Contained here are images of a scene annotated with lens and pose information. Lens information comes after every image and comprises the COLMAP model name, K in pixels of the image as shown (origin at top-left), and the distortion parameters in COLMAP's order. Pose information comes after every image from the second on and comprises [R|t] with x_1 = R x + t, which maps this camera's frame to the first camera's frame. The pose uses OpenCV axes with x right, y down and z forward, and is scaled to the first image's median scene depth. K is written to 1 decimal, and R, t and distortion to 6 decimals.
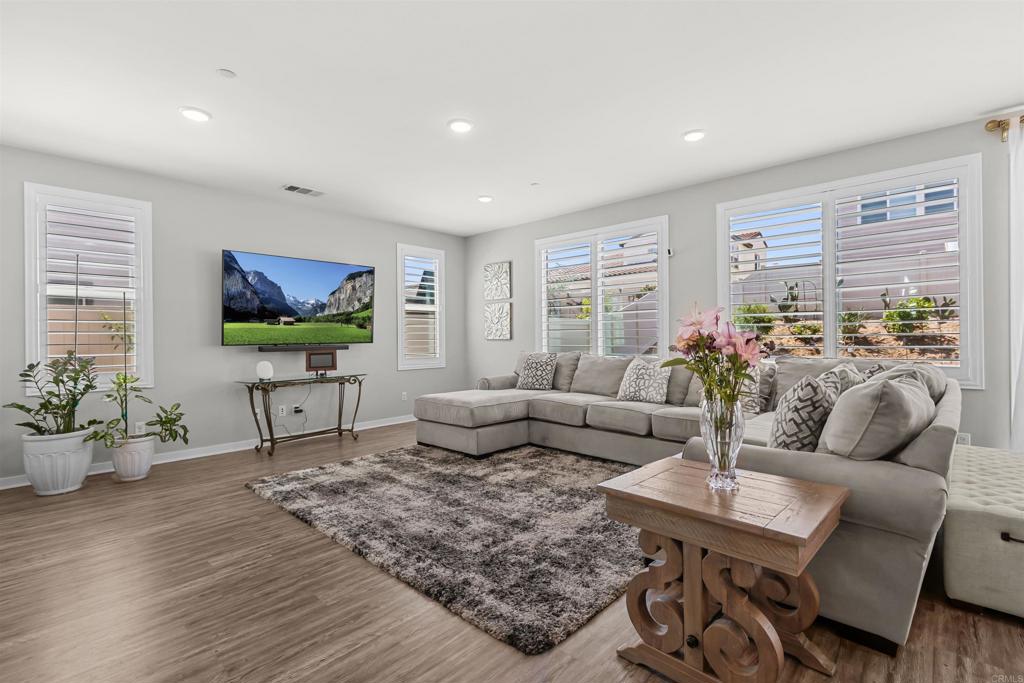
lens RADIAL K [[466.3, 0, 515.9], [0, 466.3, 334.8], [0, 0, 1]] dist [0.000187, 0.000657]
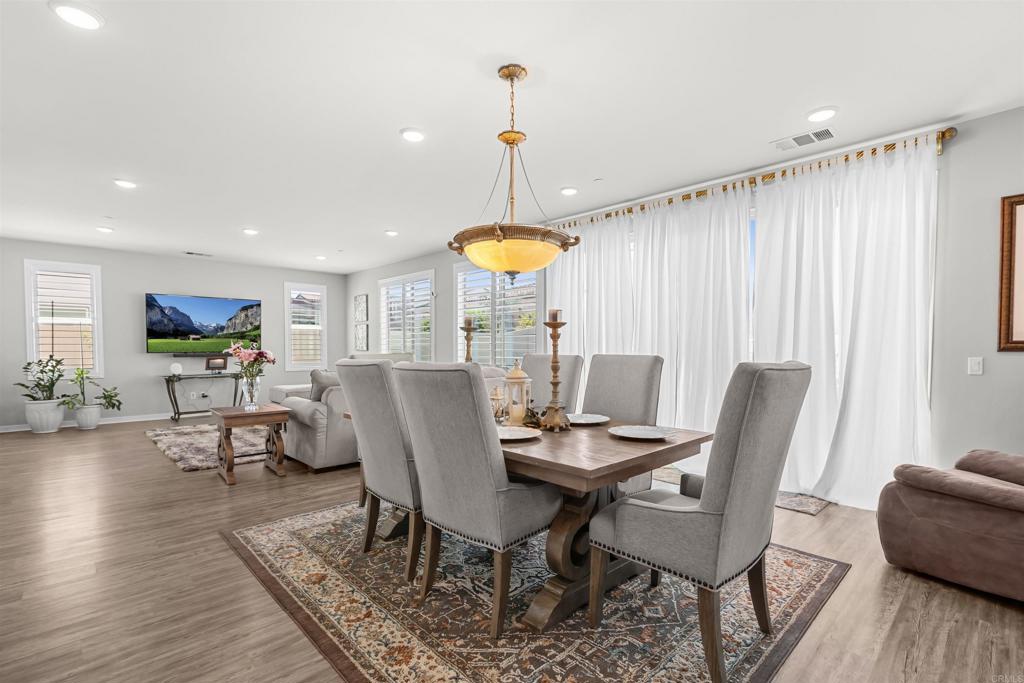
lens RADIAL K [[474.3, 0, 525.9], [0, 474.3, 363.4], [0, 0, 1]] dist [0.000763, -0.000646]
pose [[0.998276, 0.010001, -0.057835, 0.751345], [-0.007796, 0.999239, 0.038213, -0.014256], [0.058173, -0.037696, 0.997595, -0.548372]]
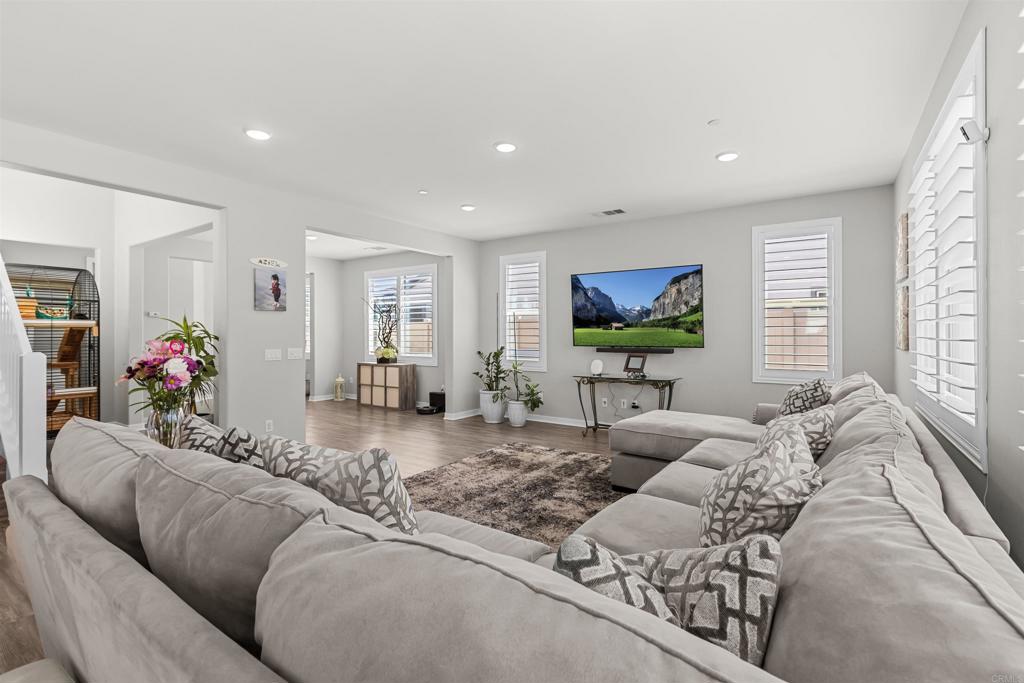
lens RADIAL K [[479.6, 0, 528.8], [0, 479.6, 314.8], [0, 0, 1]] dist [0.023903, -0.012799]
pose [[0.168456, -0.021651, -0.985471, 0.701947], [-0.002947, 0.999743, -0.022468, -0.033420], [0.985705, 0.006689, 0.168349, 0.624994]]
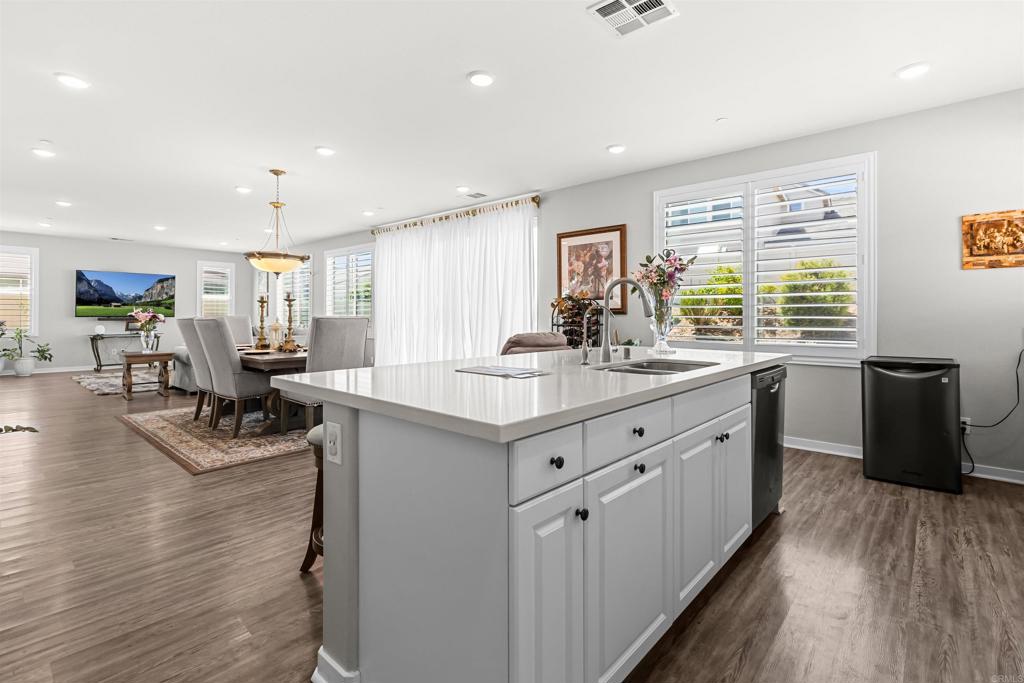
lens RADIAL K [[479.6, 0, 528.8], [0, 479.6, 314.8], [0, 0, 1]] dist [0.023903, -0.012799]
pose [[0.999788, 0.009527, 0.018243, 1.274714], [-0.009584, 0.999949, 0.003060, -0.012452], [-0.018213, -0.003235, 0.999829, -1.122233]]
